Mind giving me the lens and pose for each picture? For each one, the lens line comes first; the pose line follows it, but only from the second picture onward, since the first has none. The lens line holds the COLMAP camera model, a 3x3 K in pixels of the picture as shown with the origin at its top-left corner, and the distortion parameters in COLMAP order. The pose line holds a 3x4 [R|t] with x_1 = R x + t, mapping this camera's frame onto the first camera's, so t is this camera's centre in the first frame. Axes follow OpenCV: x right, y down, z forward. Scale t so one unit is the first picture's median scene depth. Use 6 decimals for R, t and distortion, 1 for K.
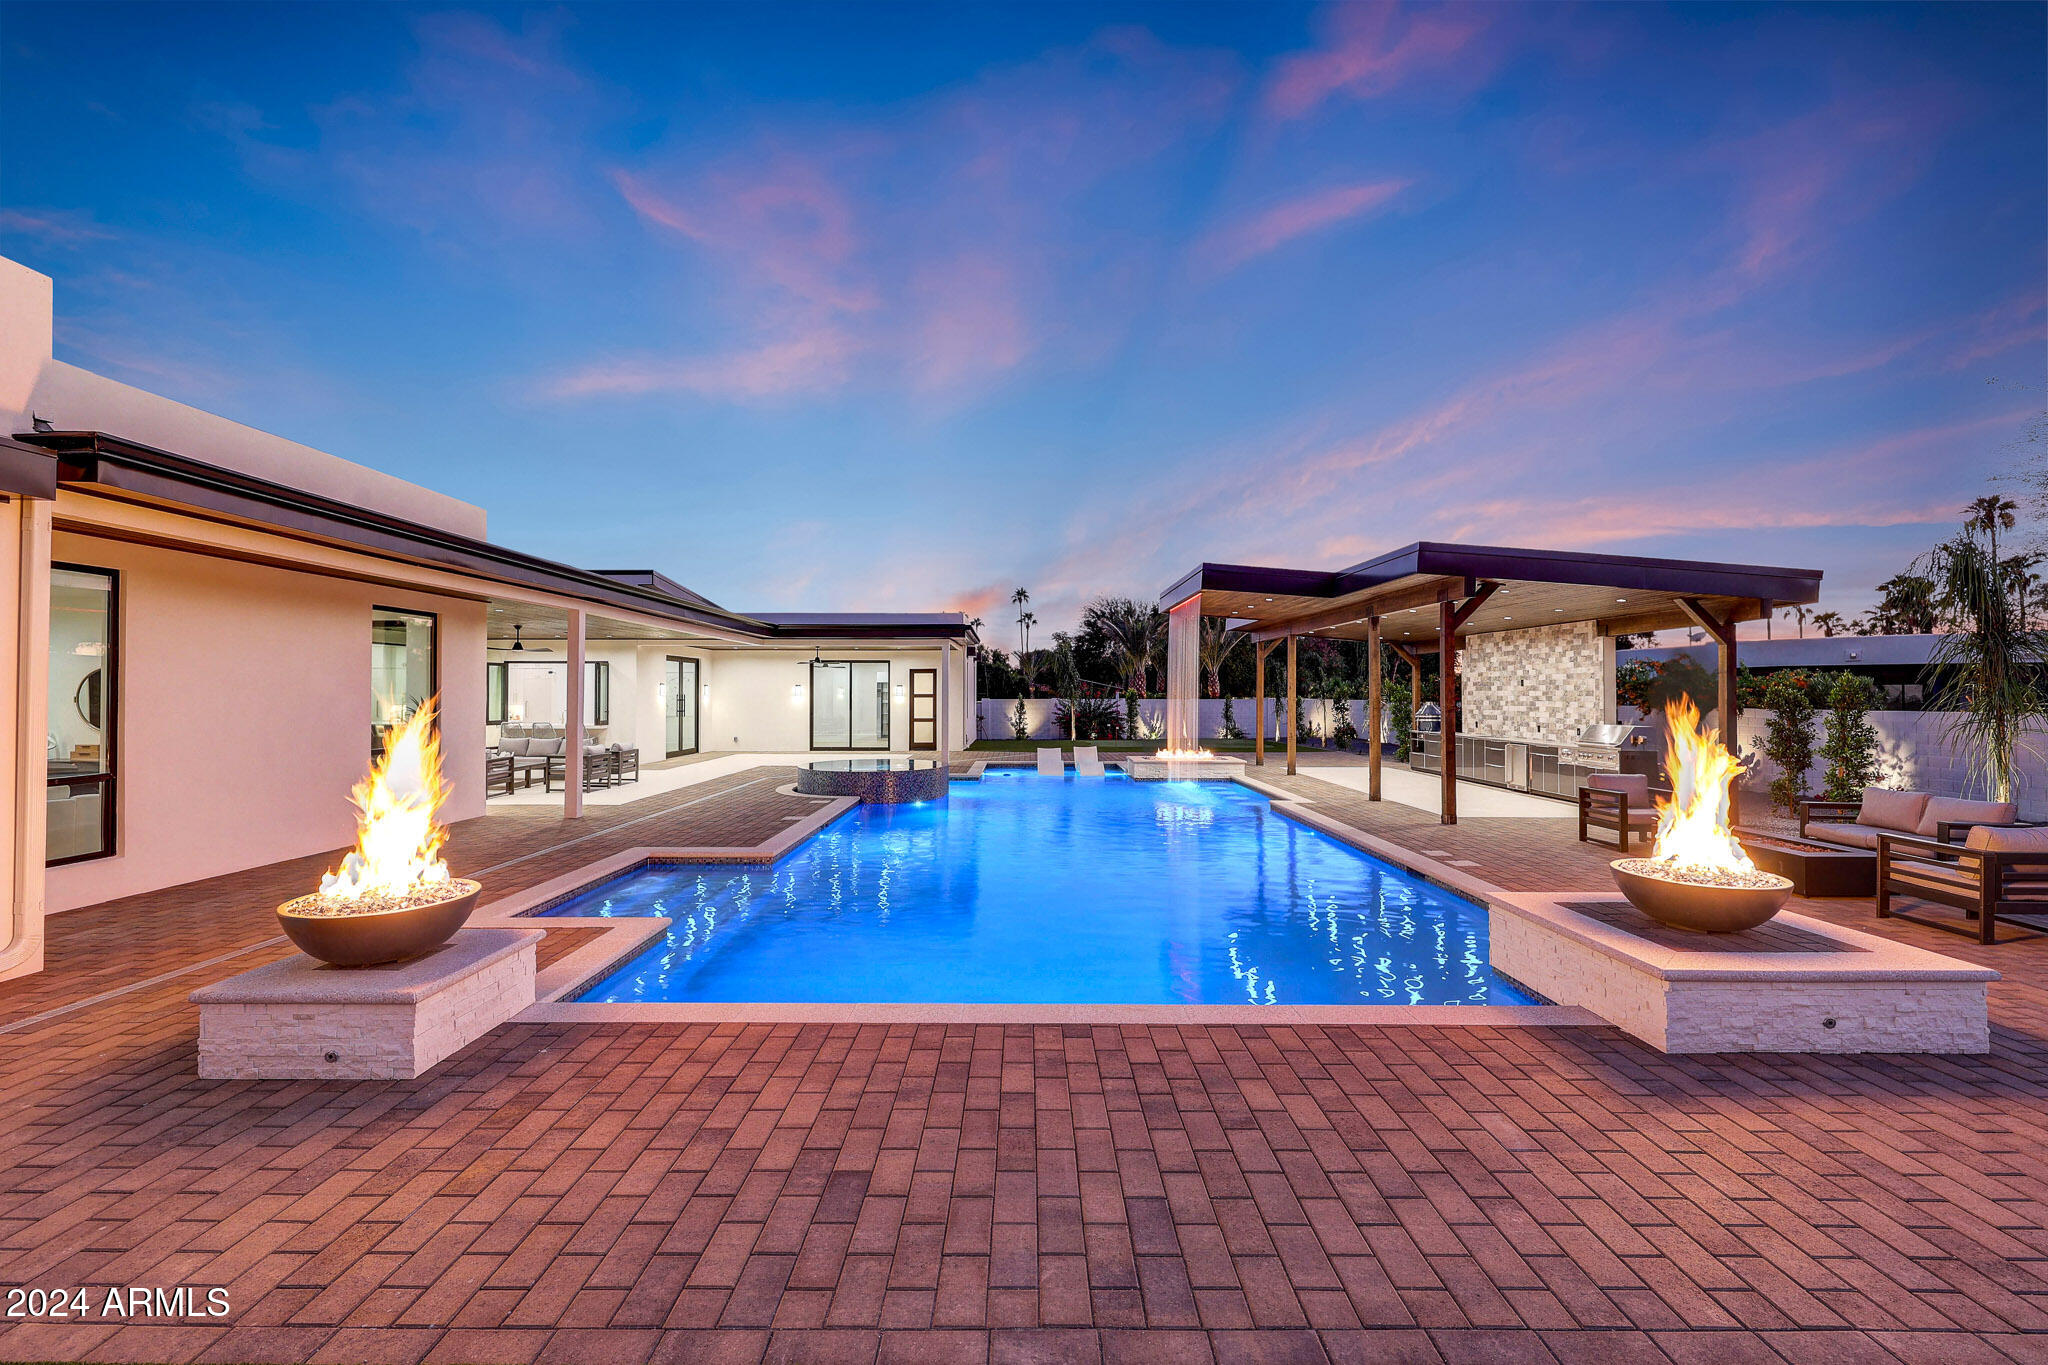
lens RADIAL K [[858.7, 0, 1028.2], [0, 858.7, 685.2], [0, 0, 1]] dist [0.002822, -0.001114]
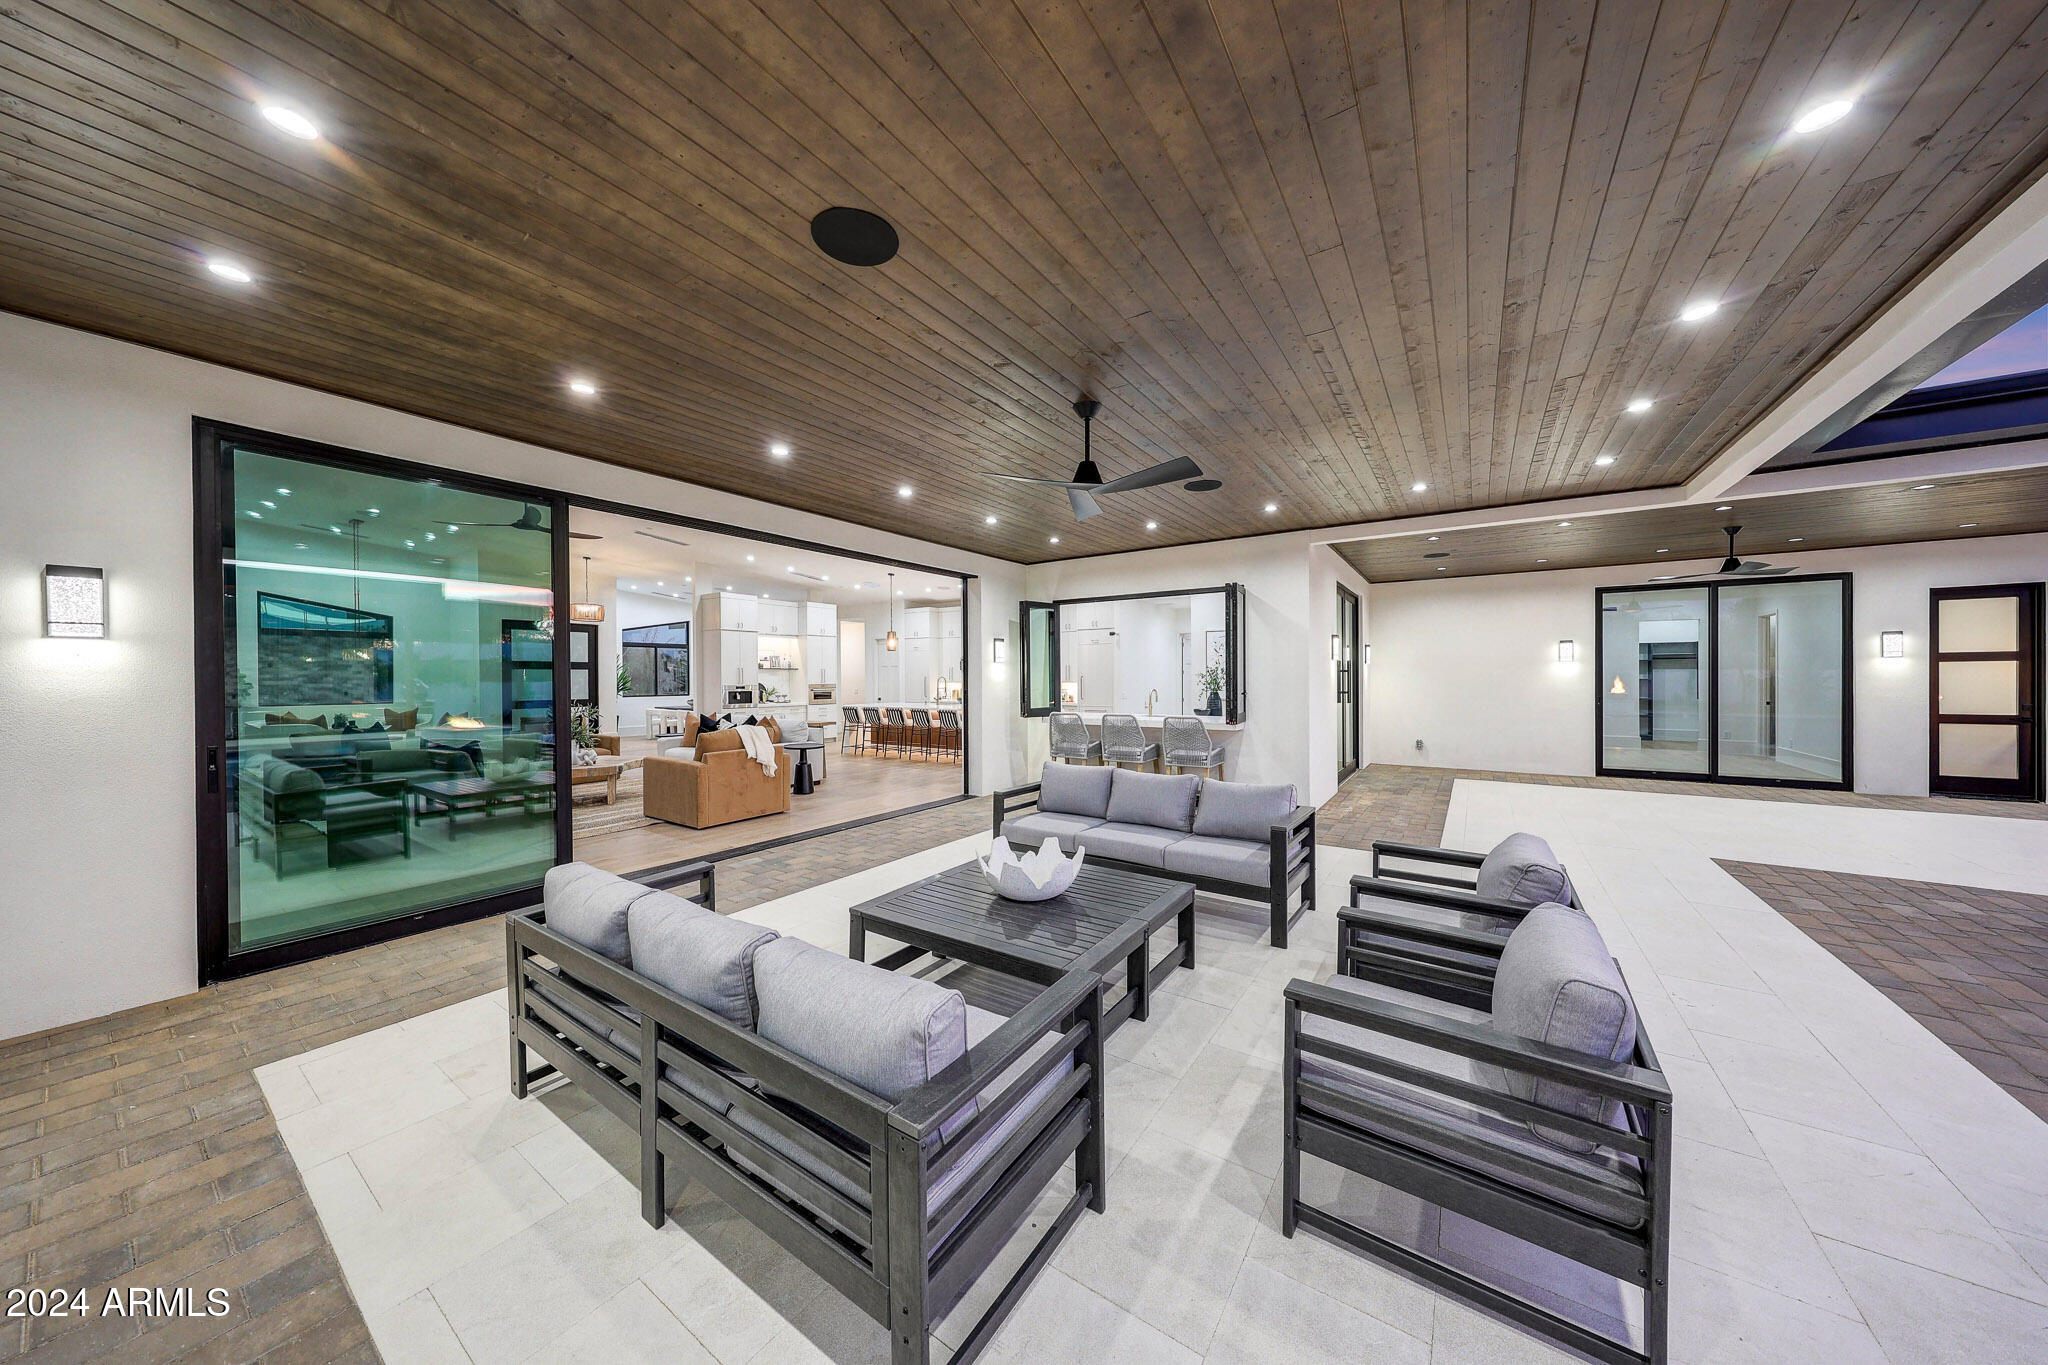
lens RADIAL K [[651.2, 0, 1016.9], [0, 651.2, 681.7], [0, 0, 1]] dist [0.001870, -0.000245]
pose [[0.819712, -0.002139, -0.572771, -0.493841], [0.012788, 0.999812, 0.014568, 0.022384], [0.572633, -0.019267, 0.819586, 0.815617]]
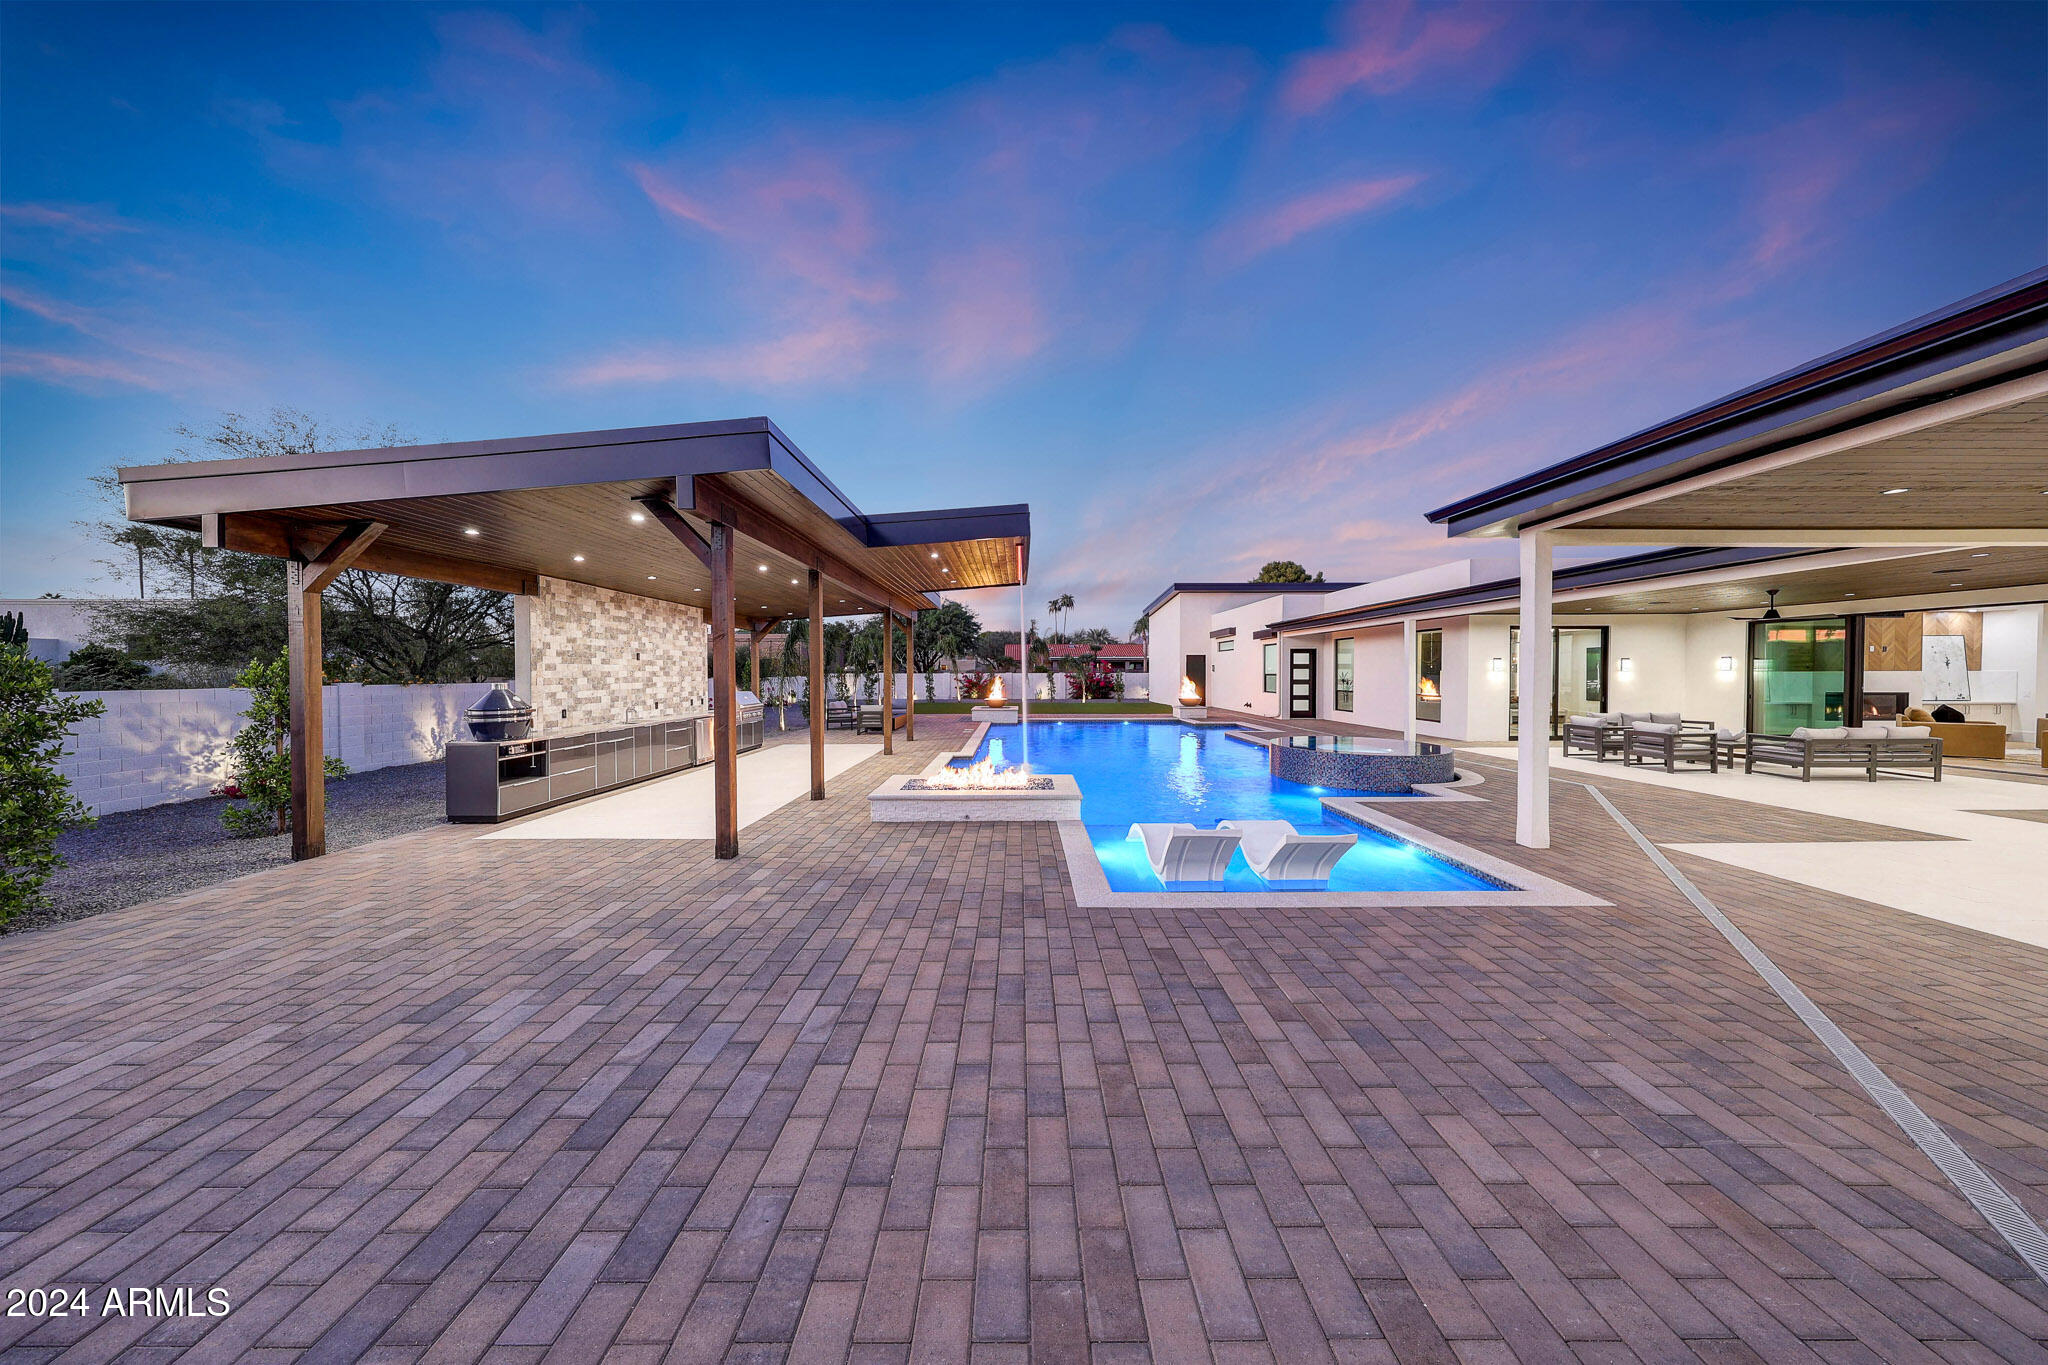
lens RADIAL K [[604.8, 0, 1031.1], [0, 604.8, 682.7], [0, 0, 1]] dist [-0.002608, 0.000338]
pose [[-1.000000, 0.000552, 0.000800, 0.171793], [0.000557, 0.999980, 0.006371, 0.020892], [-0.000796, 0.006372, -0.999979, 1.649506]]
